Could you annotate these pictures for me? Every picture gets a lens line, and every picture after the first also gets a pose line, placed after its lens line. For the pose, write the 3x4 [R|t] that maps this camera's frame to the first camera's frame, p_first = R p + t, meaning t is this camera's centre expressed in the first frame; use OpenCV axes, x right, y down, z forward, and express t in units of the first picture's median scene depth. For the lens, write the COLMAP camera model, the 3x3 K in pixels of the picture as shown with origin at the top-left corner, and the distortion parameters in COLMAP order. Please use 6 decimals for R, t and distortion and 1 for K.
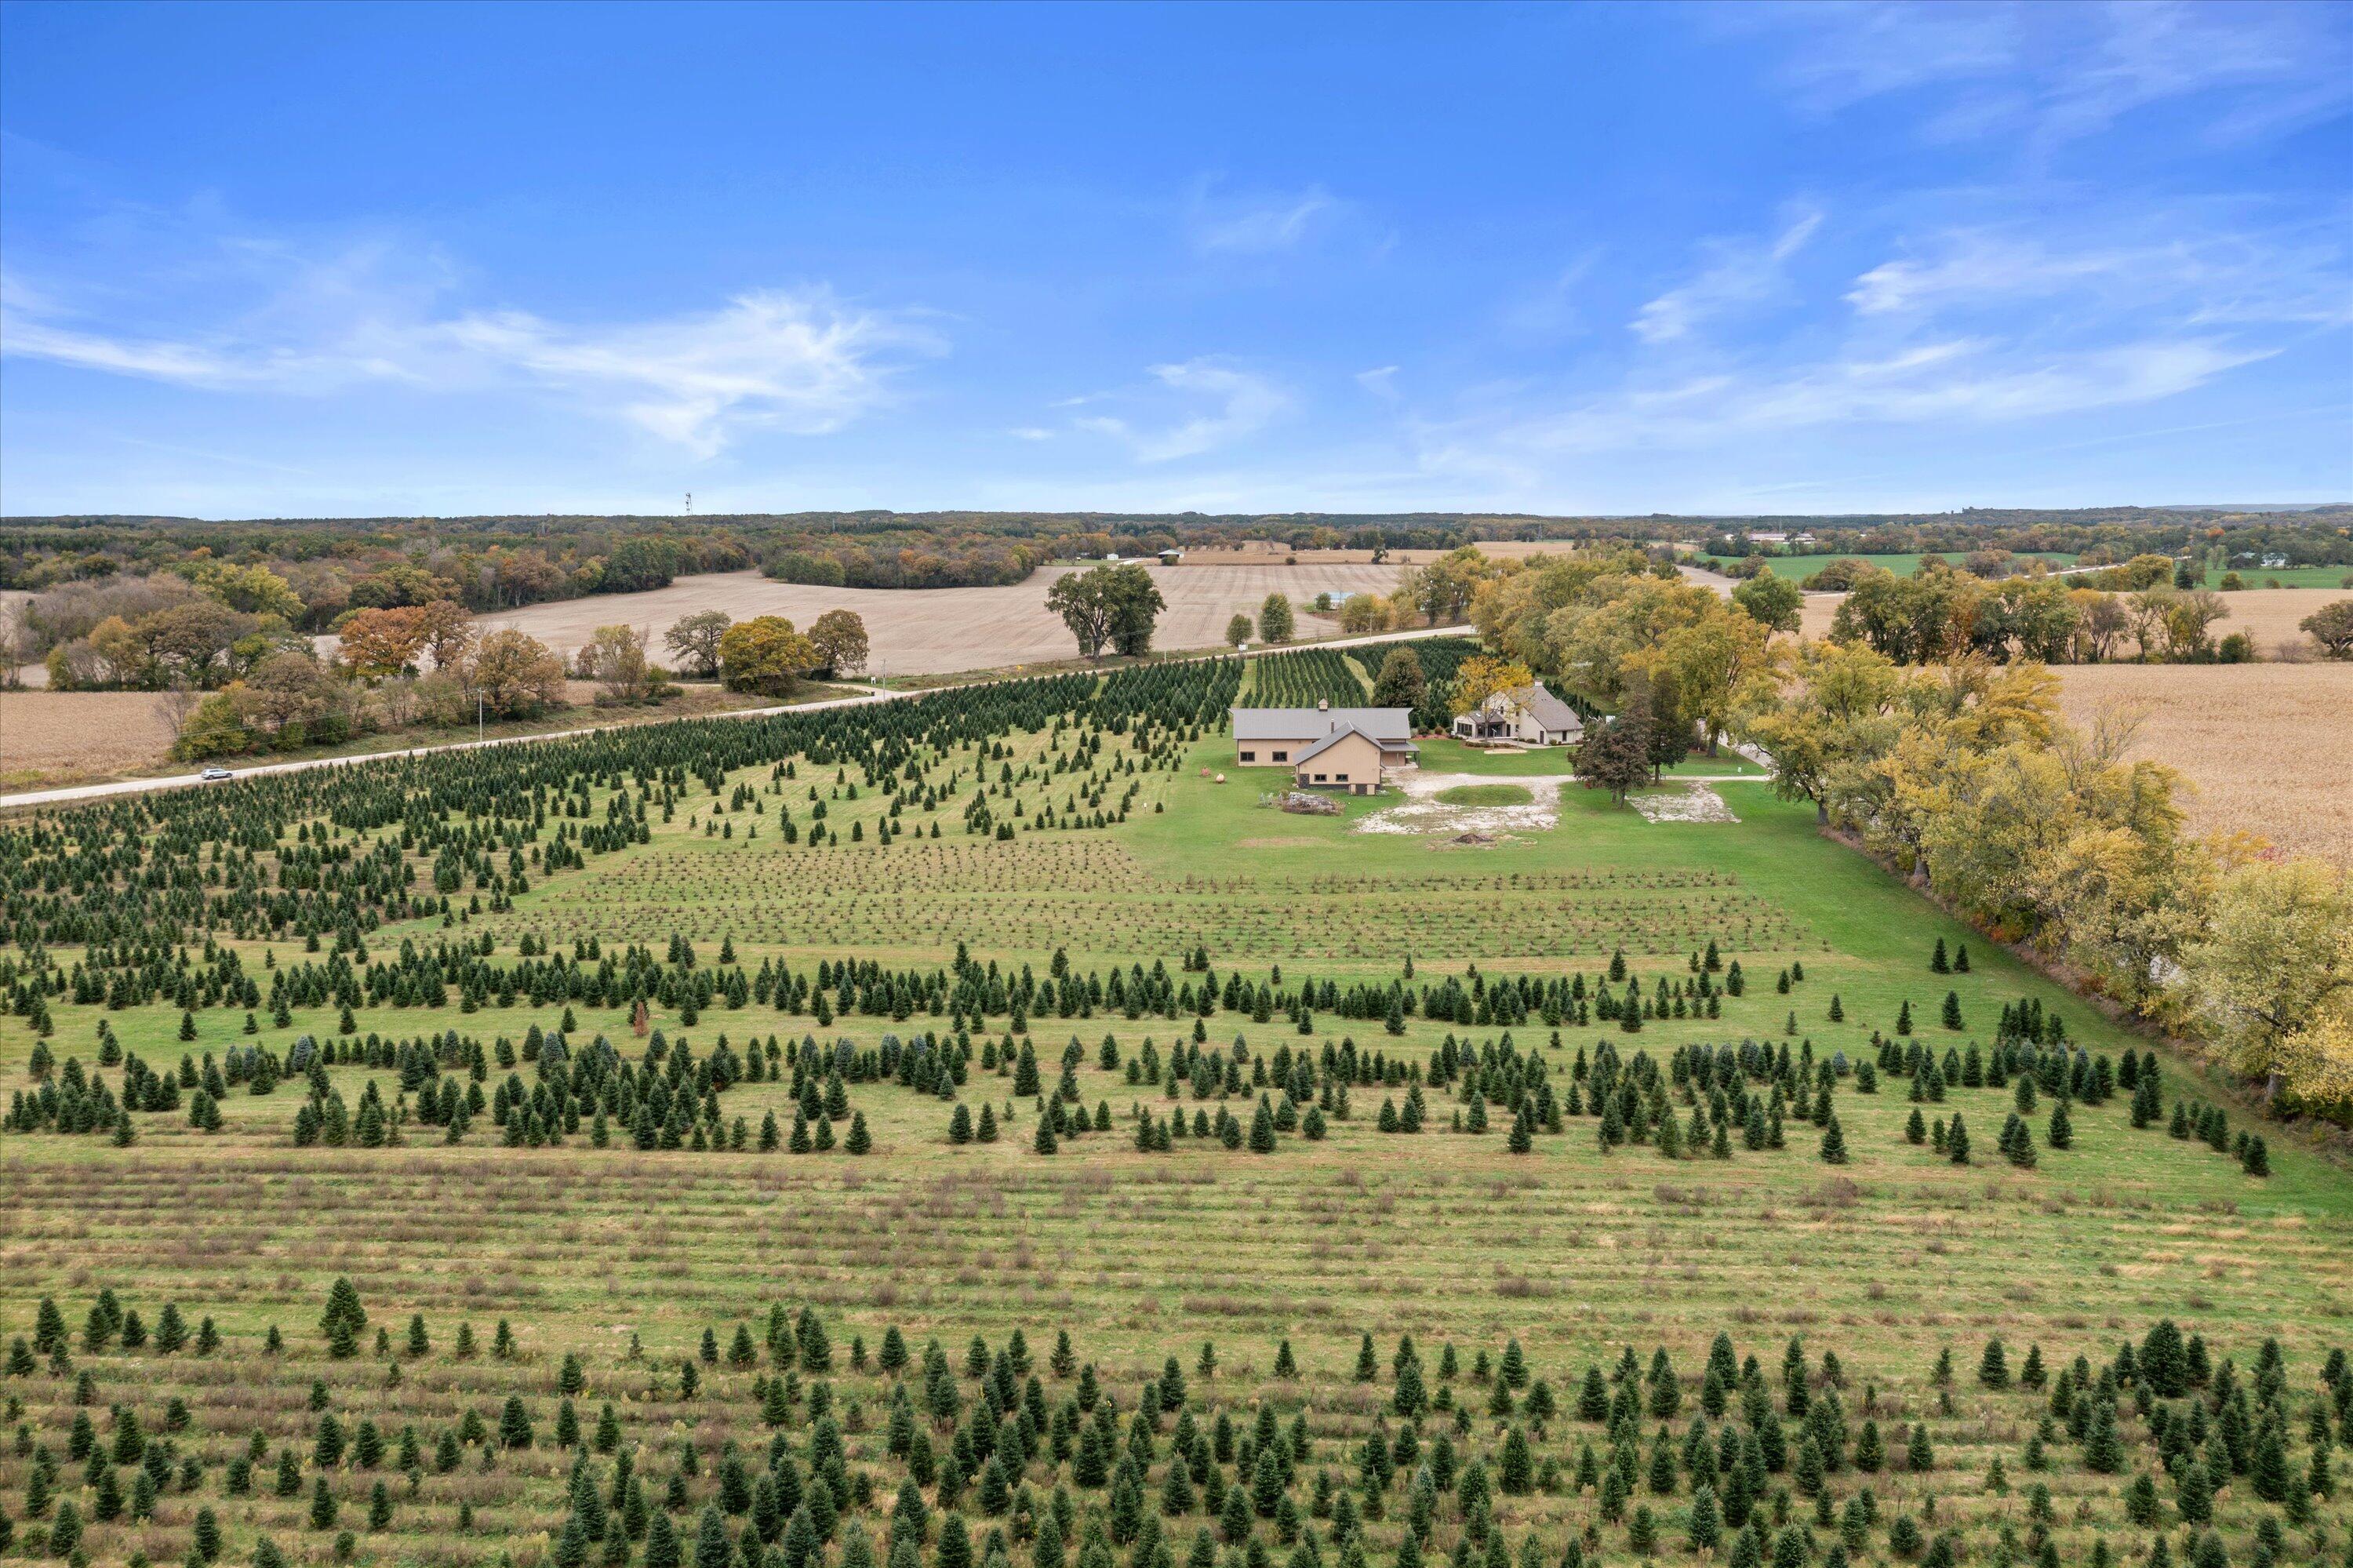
lens RADIAL K [[1824.2, 0, 1176.5], [0, 1824.2, 784.0], [0, 0, 1]] dist [-0.024265, -0.007471]
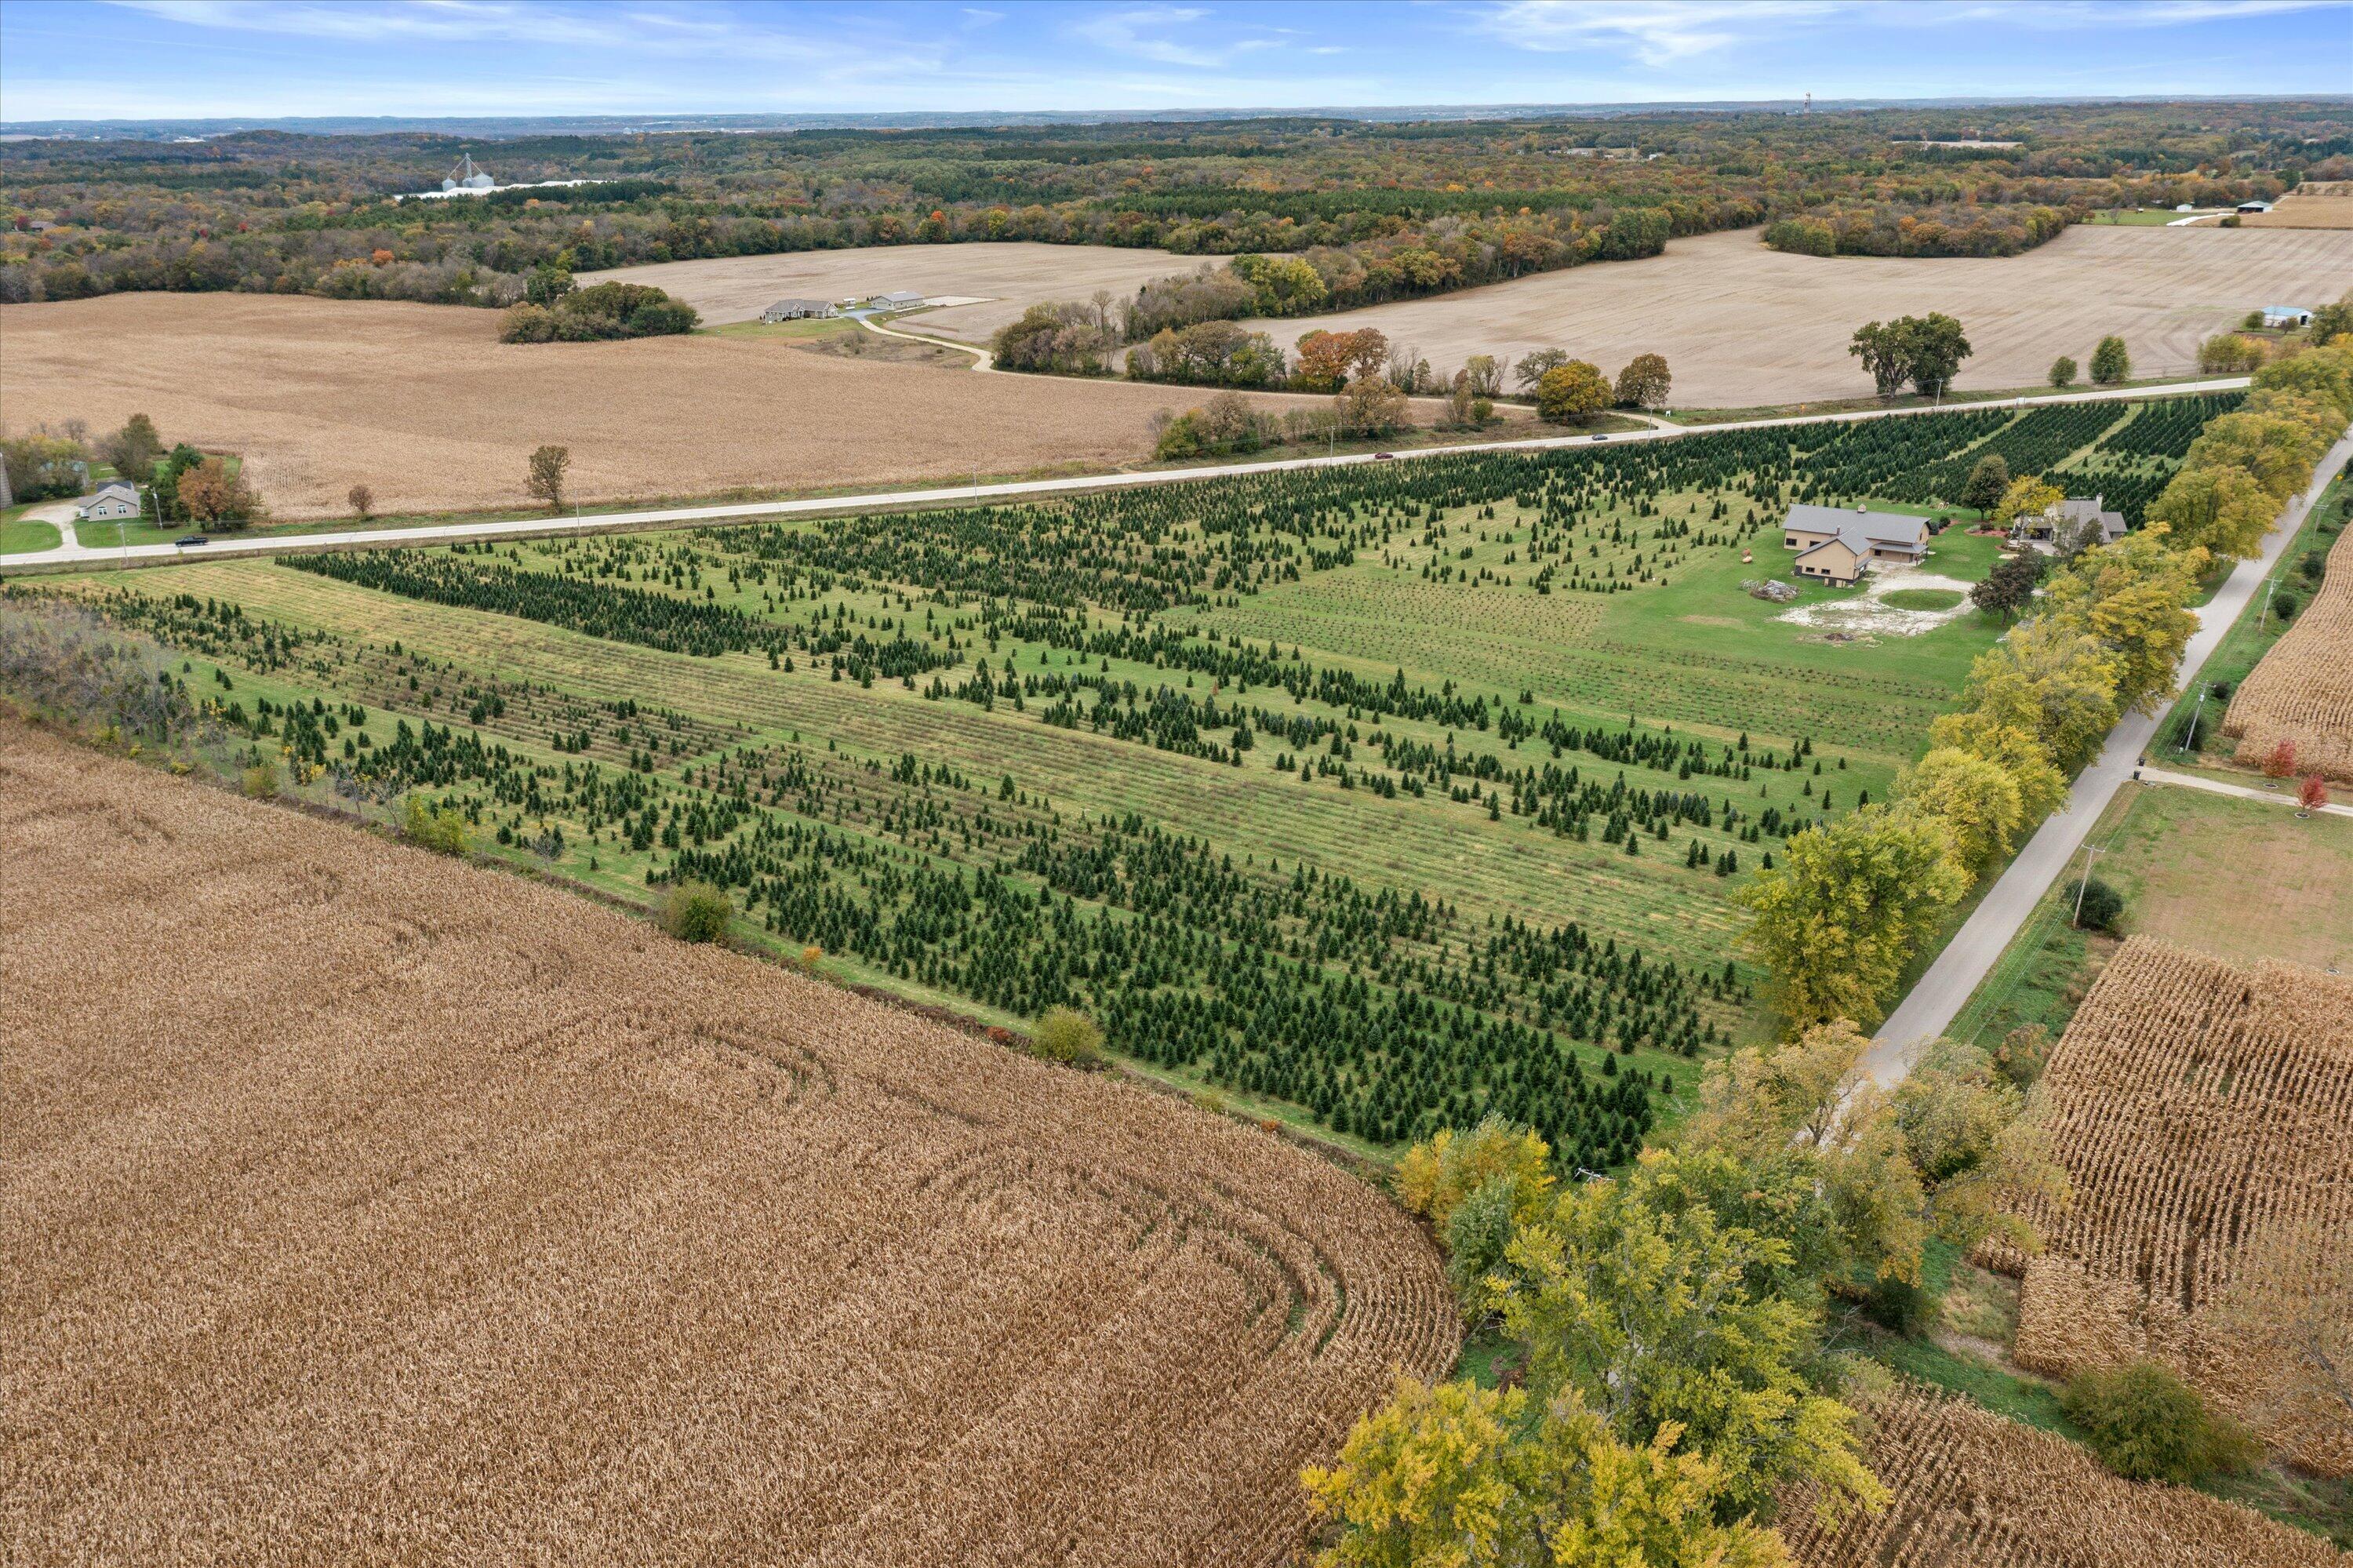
lens RADIAL K [[1824.2, 0, 1176.5], [0, 1824.2, 784.0], [0, 0, 1]] dist [-0.024265, -0.007471]
pose [[0.828785, 0.182490, -0.528973, 0.686050], [-0.063664, 0.969939, 0.234871, -0.216652], [0.555933, -0.160981, 0.815490, -0.644285]]
